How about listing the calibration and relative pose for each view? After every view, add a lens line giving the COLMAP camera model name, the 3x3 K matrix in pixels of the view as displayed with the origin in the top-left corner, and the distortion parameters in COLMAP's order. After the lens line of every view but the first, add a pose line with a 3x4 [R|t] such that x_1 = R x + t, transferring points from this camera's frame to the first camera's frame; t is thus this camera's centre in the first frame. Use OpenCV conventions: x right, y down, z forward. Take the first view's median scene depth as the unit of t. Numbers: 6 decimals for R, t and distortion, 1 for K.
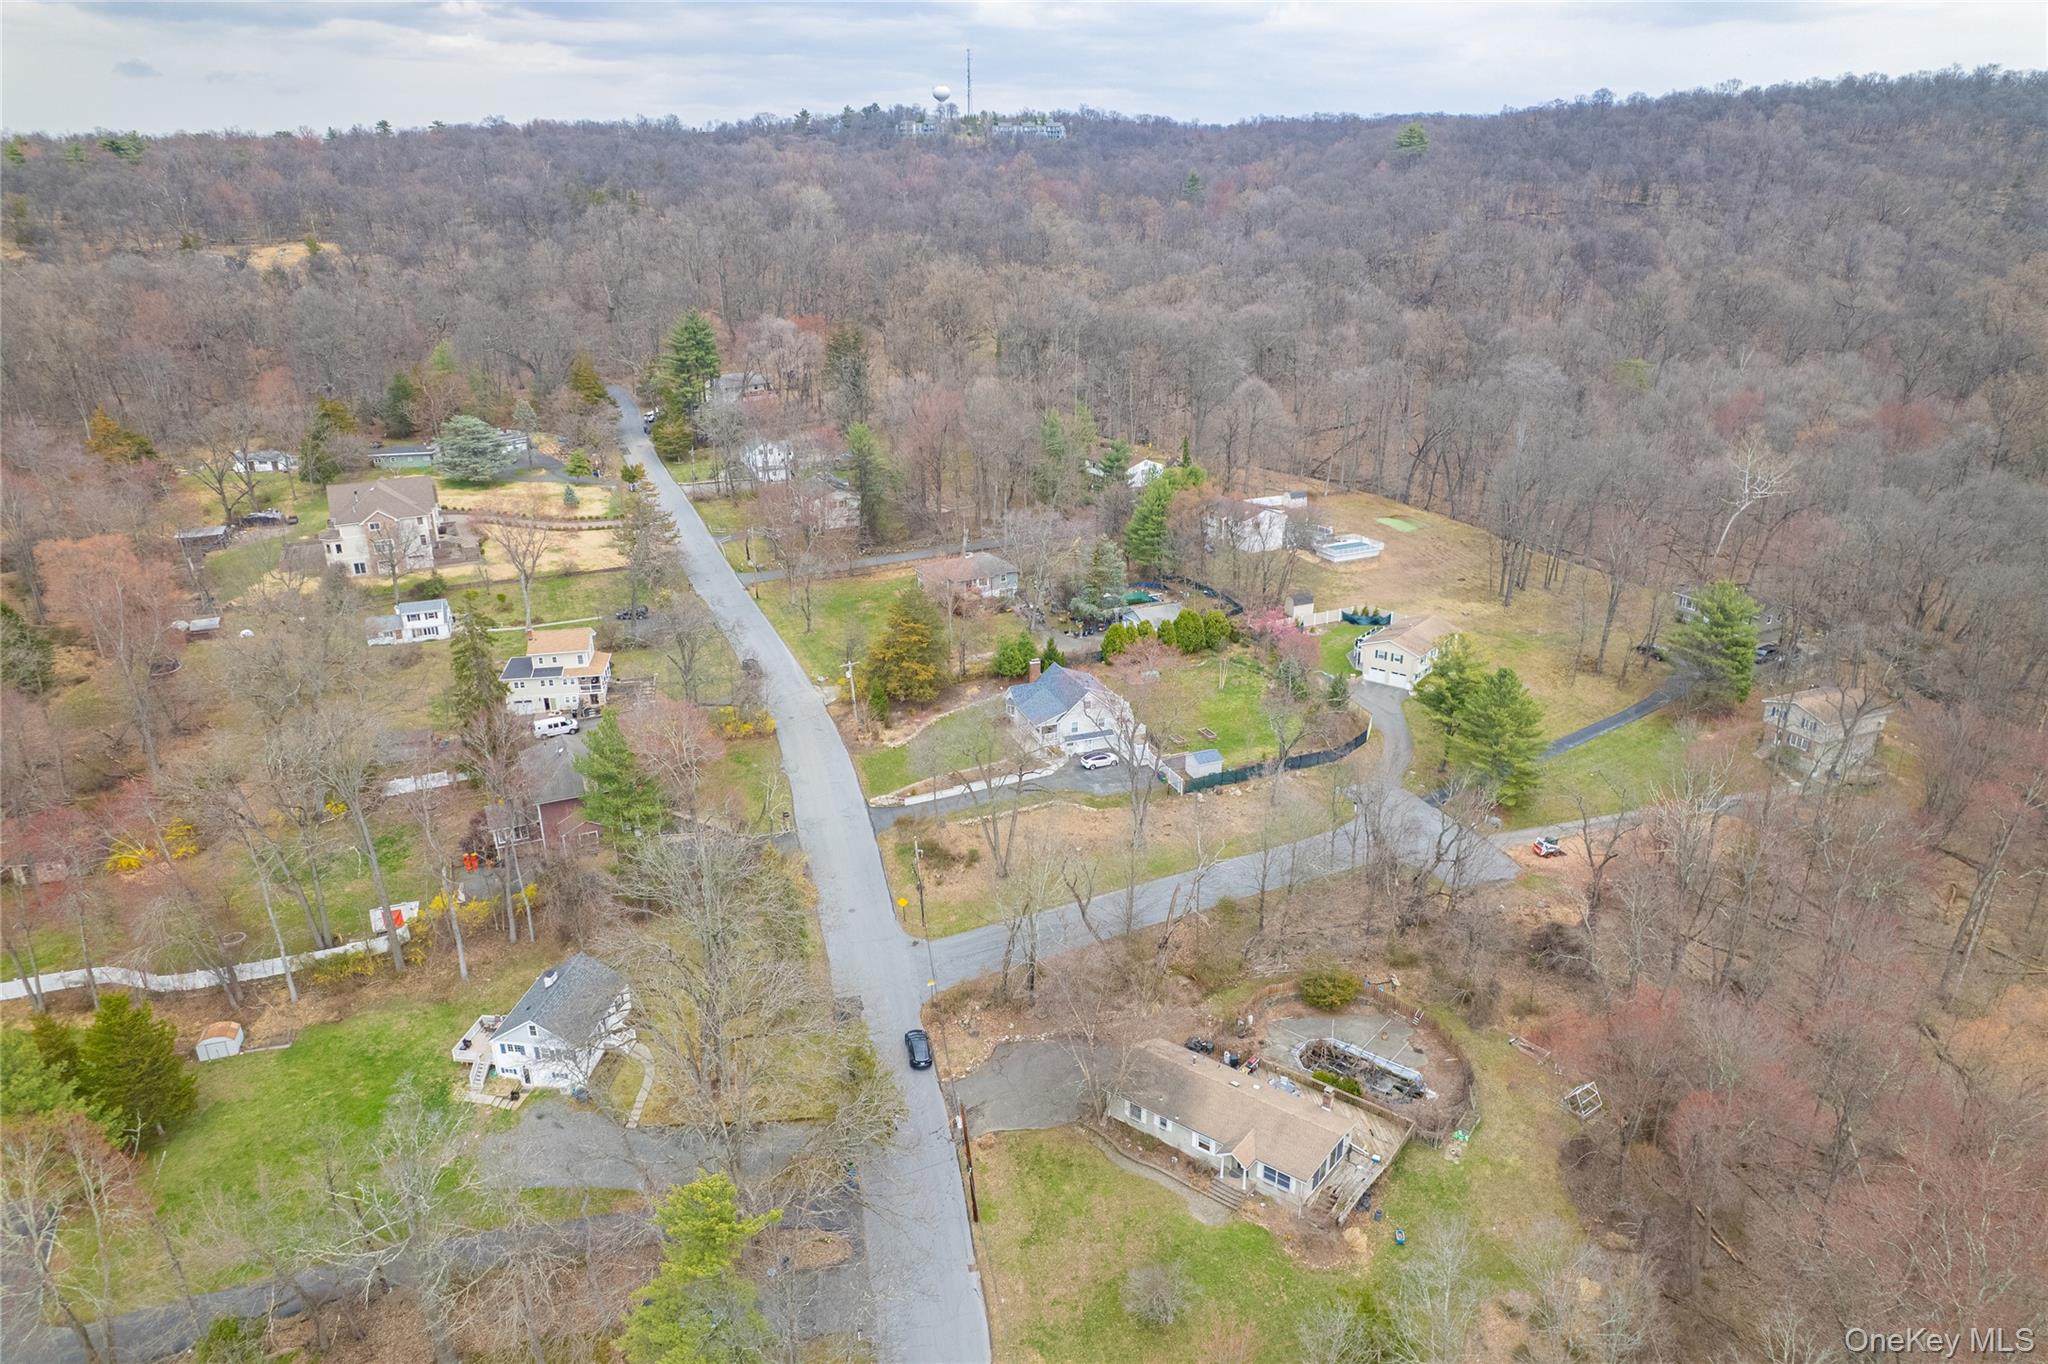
lens RADIAL K [[1309.4, 0, 1018.3], [0, 1309.4, 705.5], [0, 0, 1]] dist [-0.076762, 0.066959]
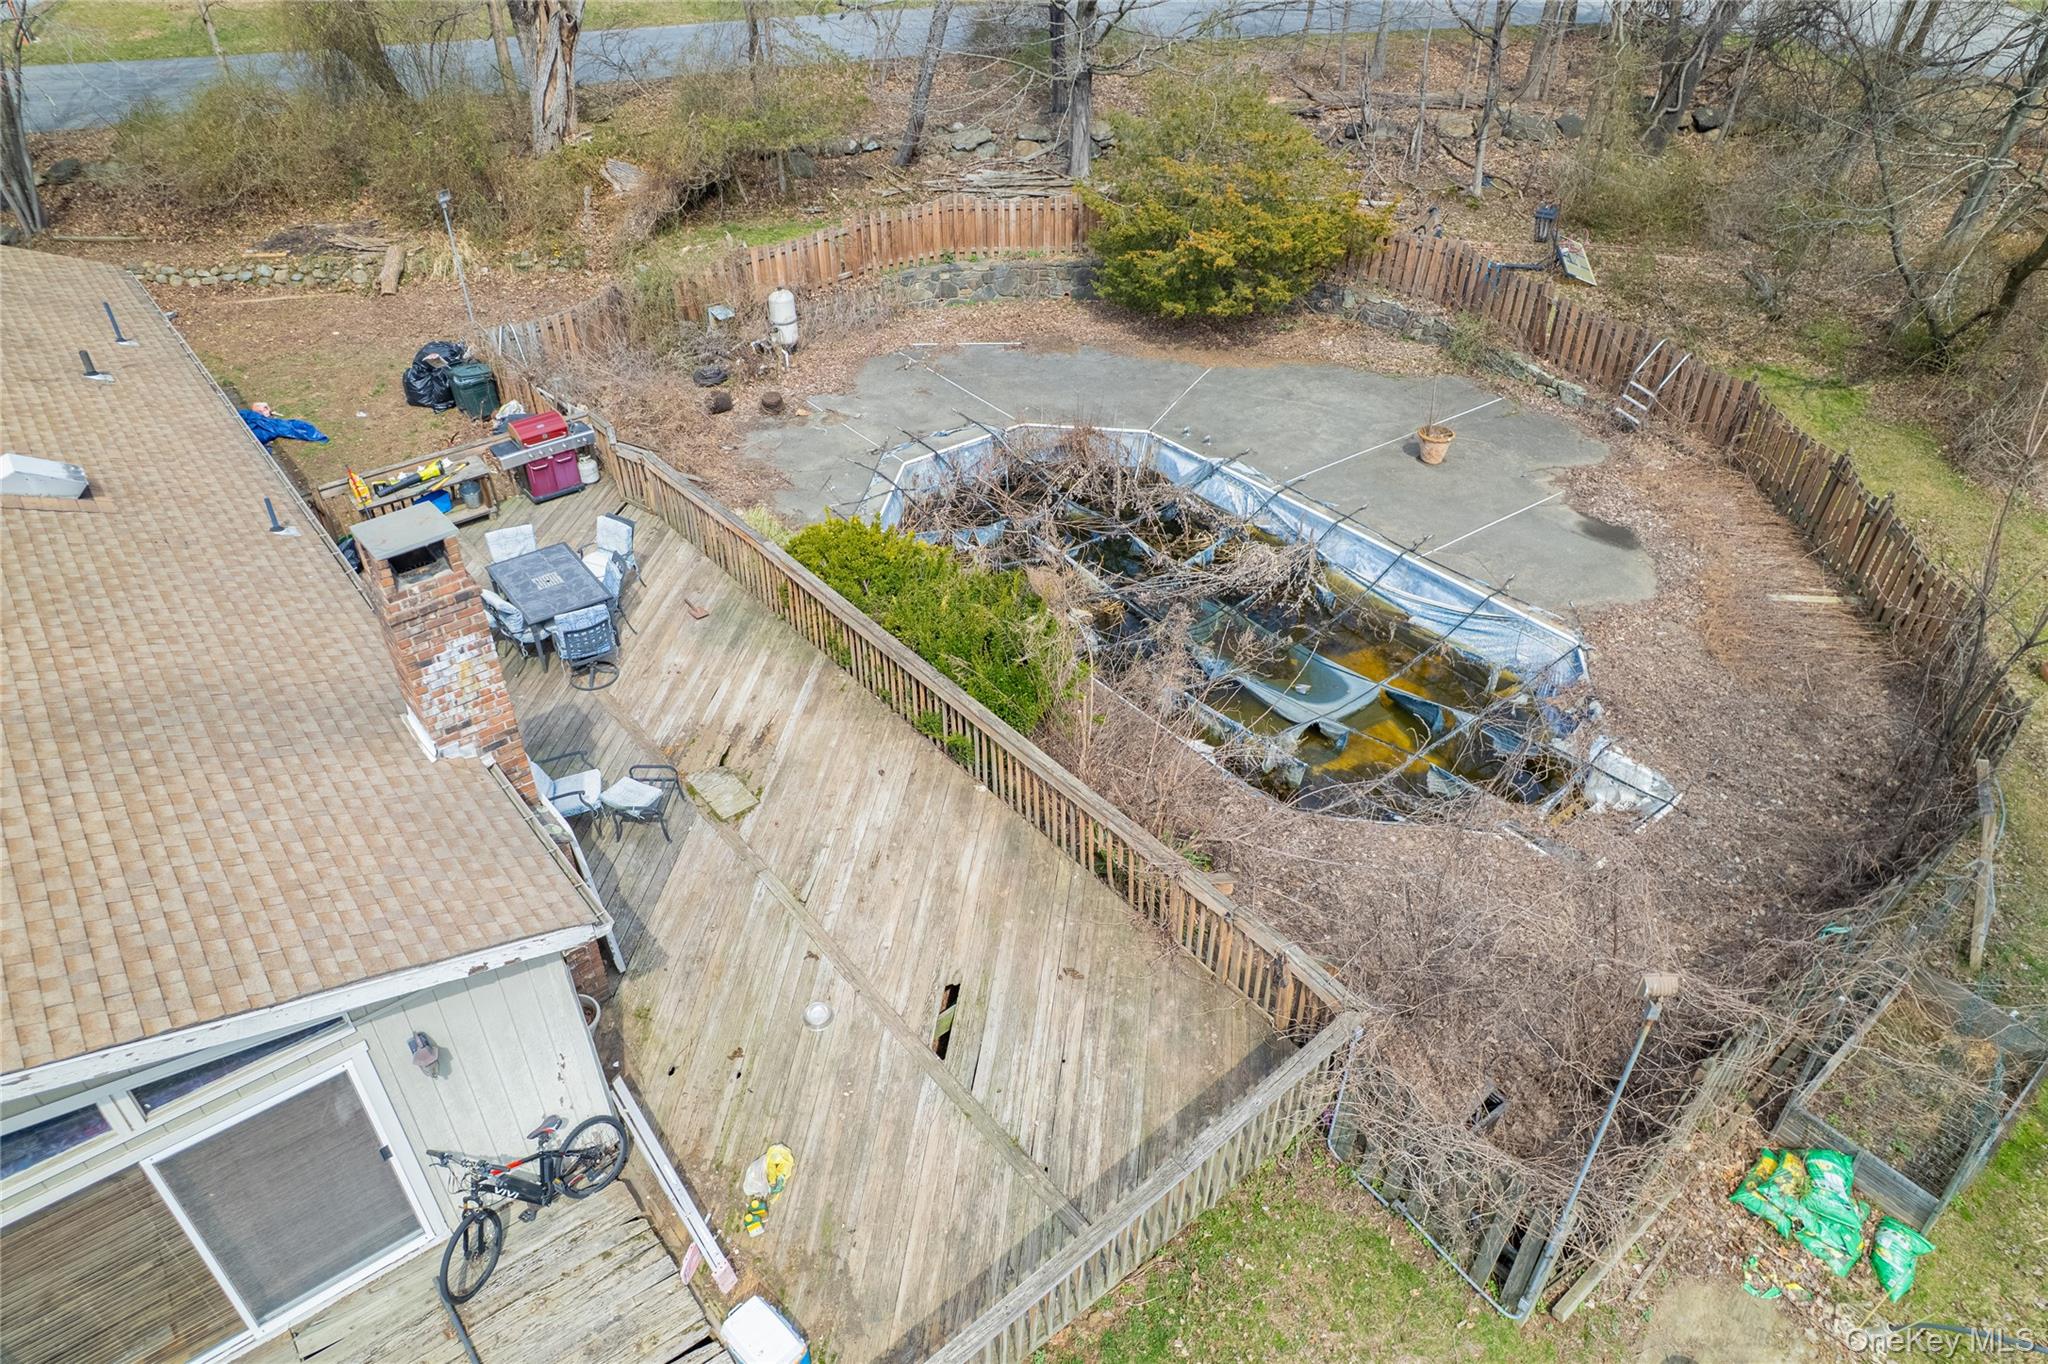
lens RADIAL K [[1309.4, 0, 1018.3], [0, 1309.4, 705.5], [0, 0, 1]] dist [-0.076762, 0.066959]
pose [[0.974249, 0.137298, -0.178855, 0.251825], [-0.086120, 0.959677, 0.267587, 0.235262], [0.208382, -0.245293, 0.946788, 0.773309]]
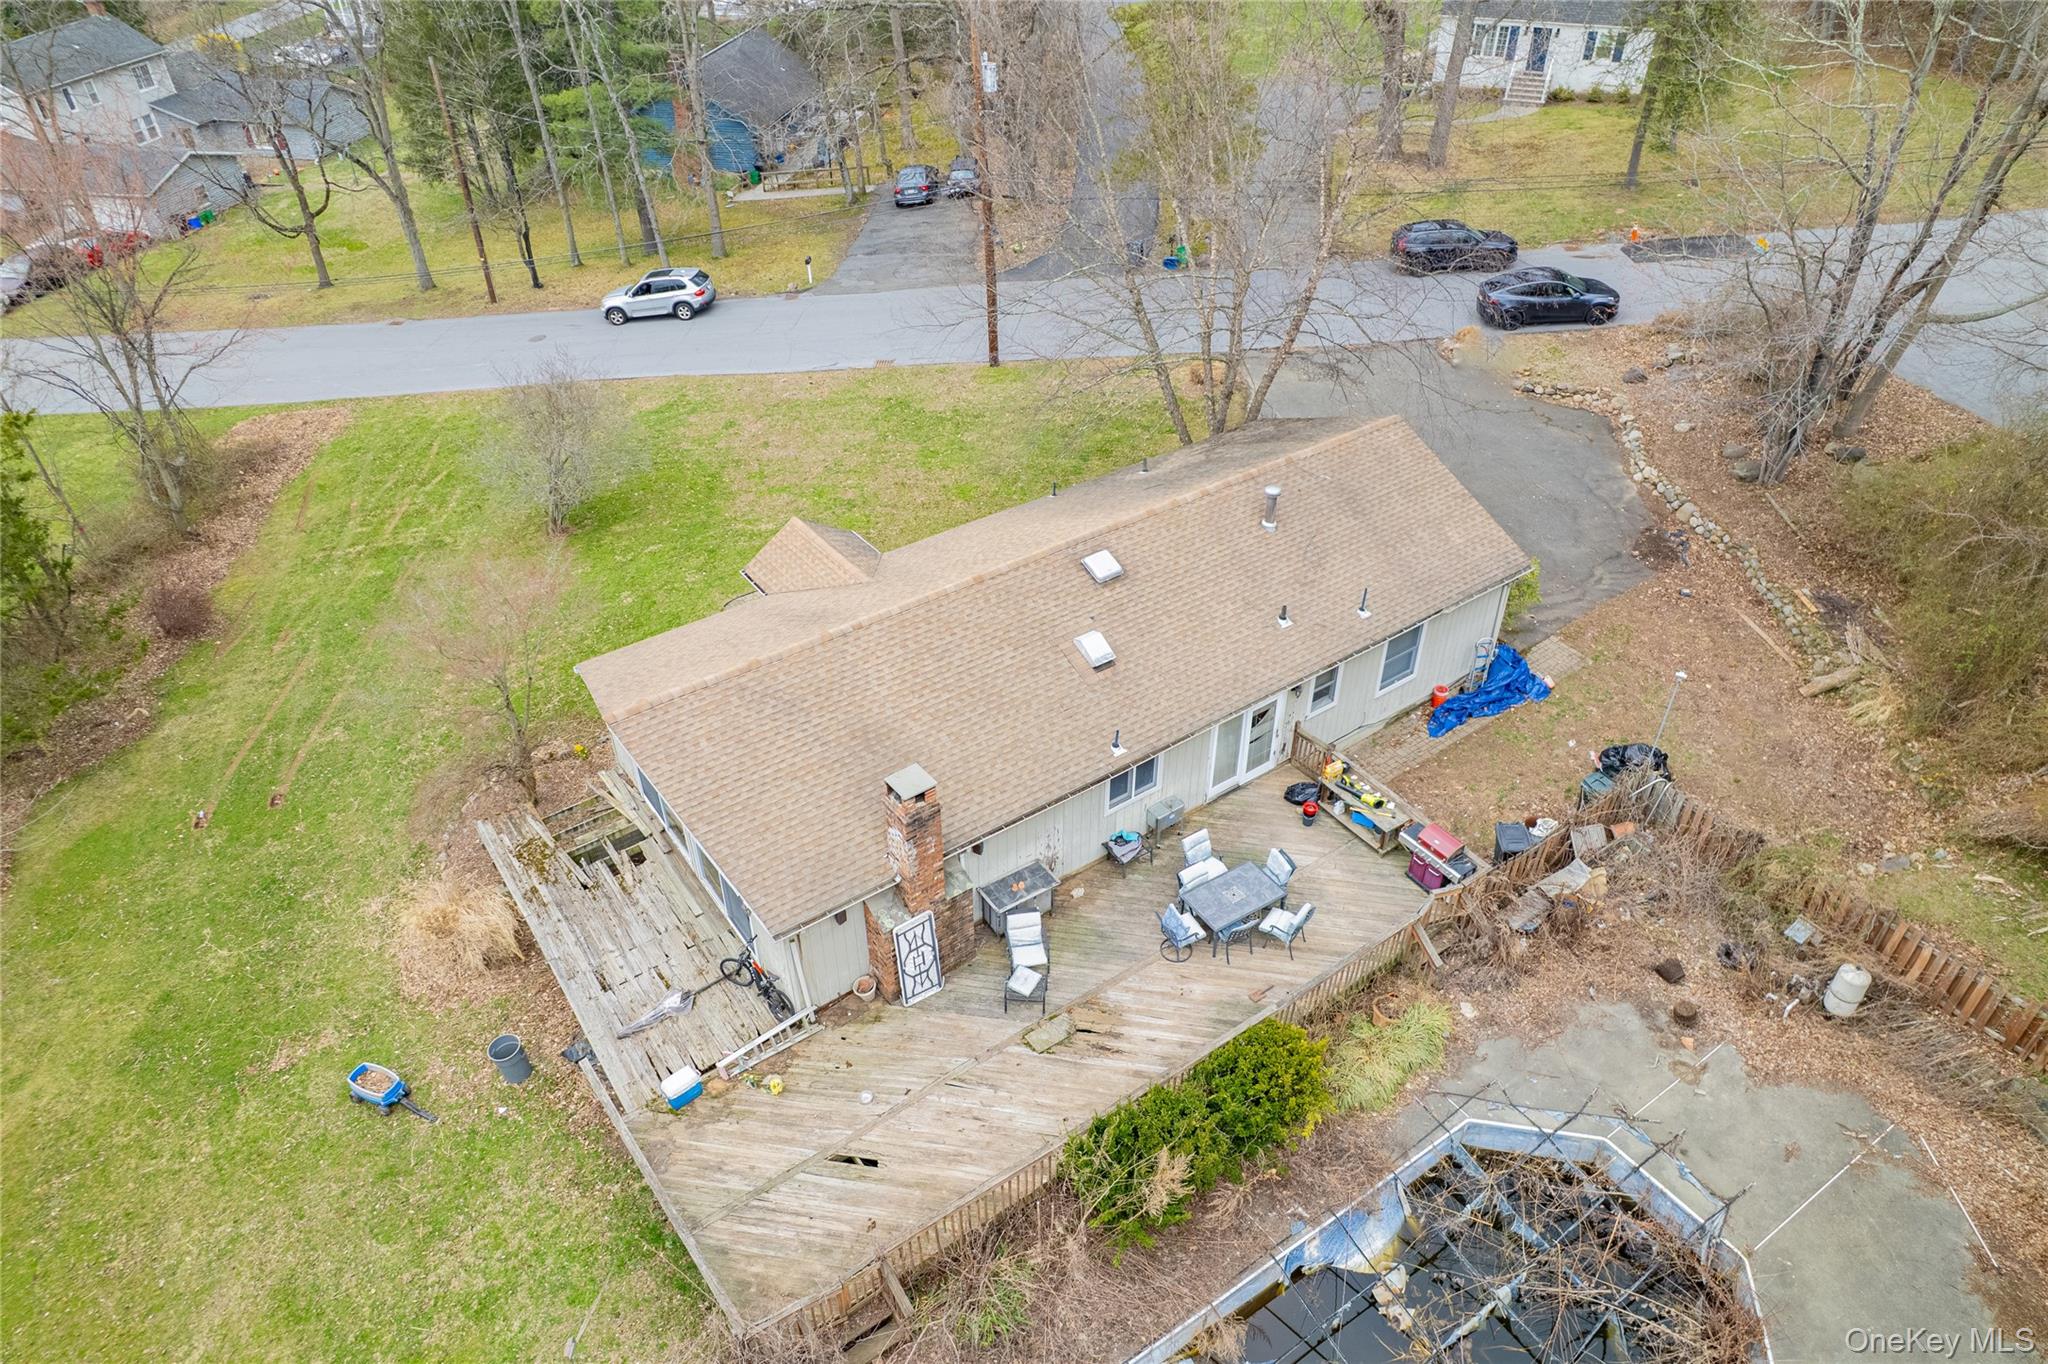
lens RADIAL K [[1309.4, 0, 1018.3], [0, 1309.4, 705.5], [0, 0, 1]] dist [-0.076762, 0.066959]
pose [[-0.280499, 0.608499, -0.742327, 0.313680], [-0.341137, 0.659685, 0.669658, 0.128131], [0.897188, 0.441073, 0.022540, 0.844401]]
